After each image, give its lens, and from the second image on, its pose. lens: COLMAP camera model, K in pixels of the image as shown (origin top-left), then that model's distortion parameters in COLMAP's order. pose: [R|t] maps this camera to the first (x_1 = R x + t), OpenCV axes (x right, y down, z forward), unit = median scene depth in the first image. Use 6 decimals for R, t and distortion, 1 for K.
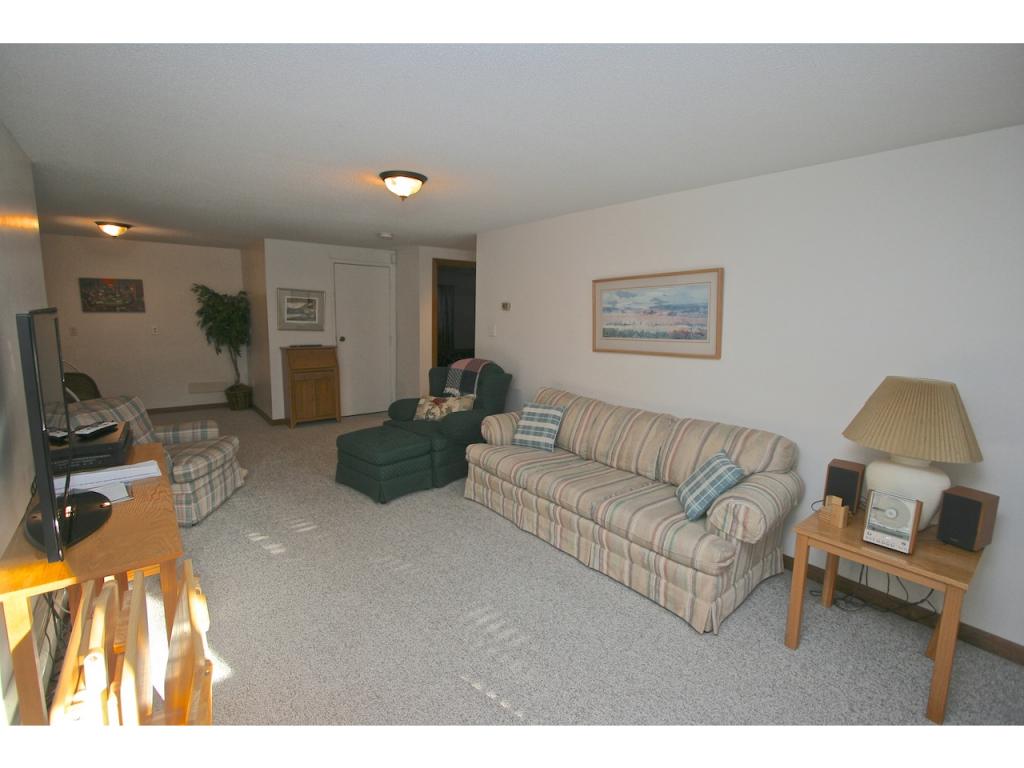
lens RADIAL K [[473.2, 0, 509.1], [0, 473.2, 379.4], [0, 0, 1]] dist [-0.020179, 0.004737]
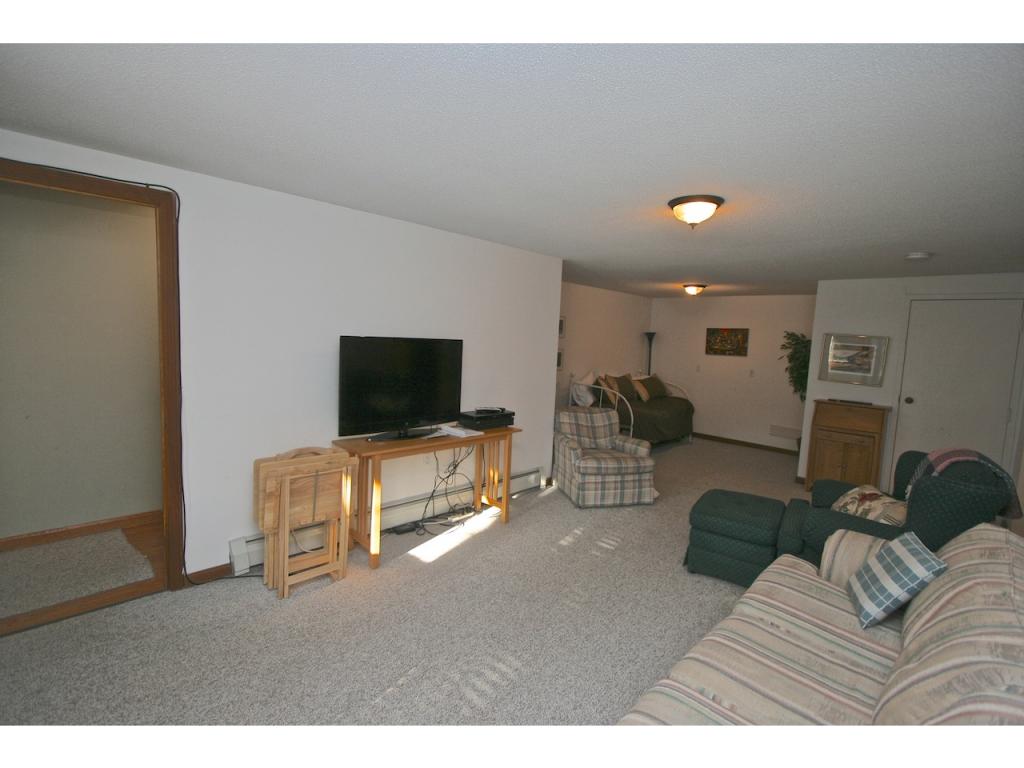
lens RADIAL K [[473.2, 0, 509.1], [0, 473.2, 379.4], [0, 0, 1]] dist [-0.020179, 0.004737]
pose [[0.120904, 0.076782, -0.989690, 0.401234], [-0.185888, 0.981118, 0.053408, -0.053415], [0.975104, 0.177515, 0.132894, 0.374432]]
